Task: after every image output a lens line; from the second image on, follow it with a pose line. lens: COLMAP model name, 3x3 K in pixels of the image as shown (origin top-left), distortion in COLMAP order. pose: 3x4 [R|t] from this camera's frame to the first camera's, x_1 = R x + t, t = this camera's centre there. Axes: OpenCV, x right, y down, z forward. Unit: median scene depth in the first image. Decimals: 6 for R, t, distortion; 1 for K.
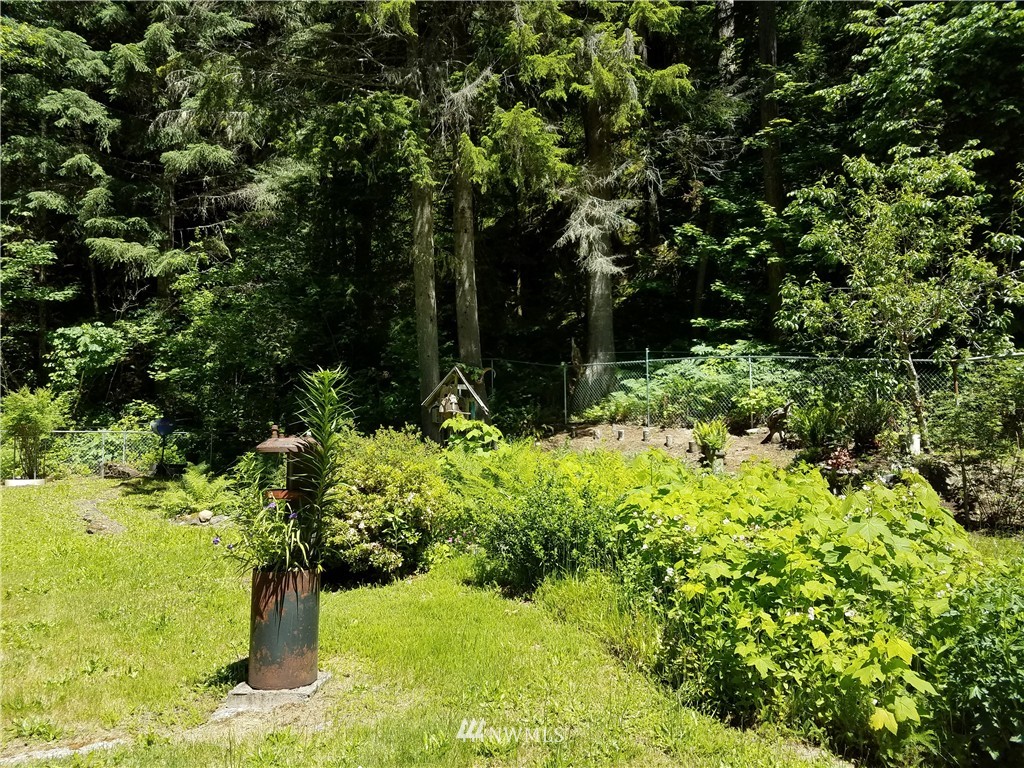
lens RADIAL K [[768.4, 0, 507.8], [0, 768.4, 378.8], [0, 0, 1]] dist [0.162923, -0.281669]
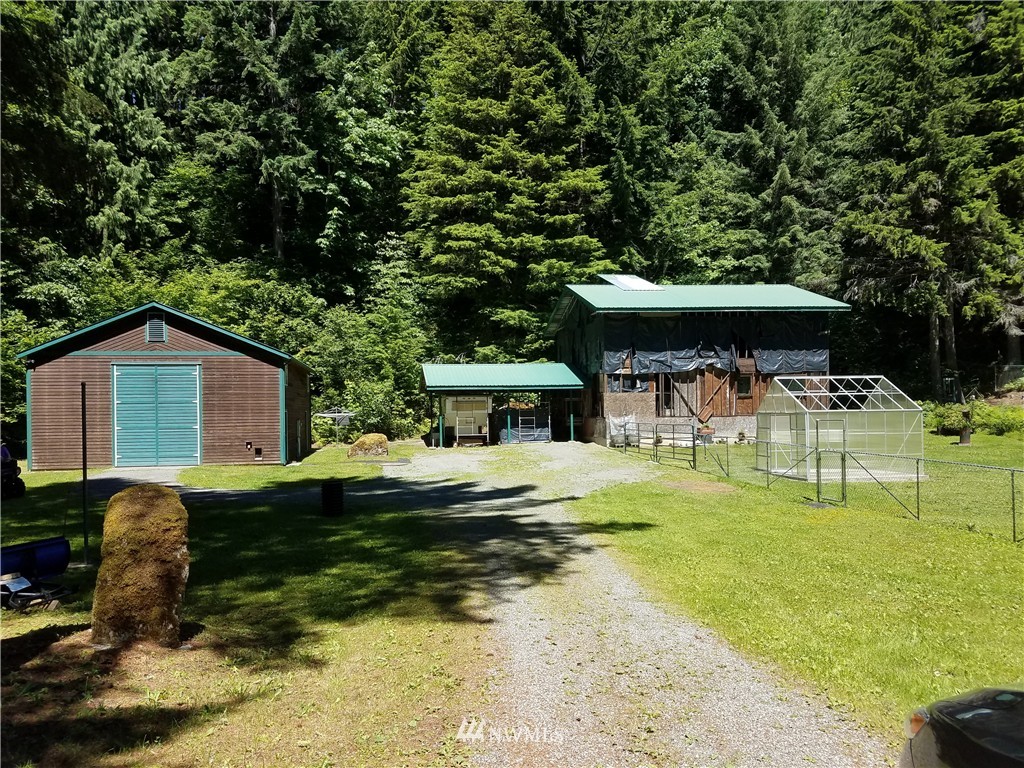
lens RADIAL K [[768.4, 0, 507.8], [0, 768.4, 378.8], [0, 0, 1]] dist [0.162923, -0.281669]
pose [[0.901329, -0.004799, -0.433108, -0.255152], [0.039869, 0.996613, 0.071927, -0.239411], [0.431296, -0.082098, 0.898468, -1.952815]]
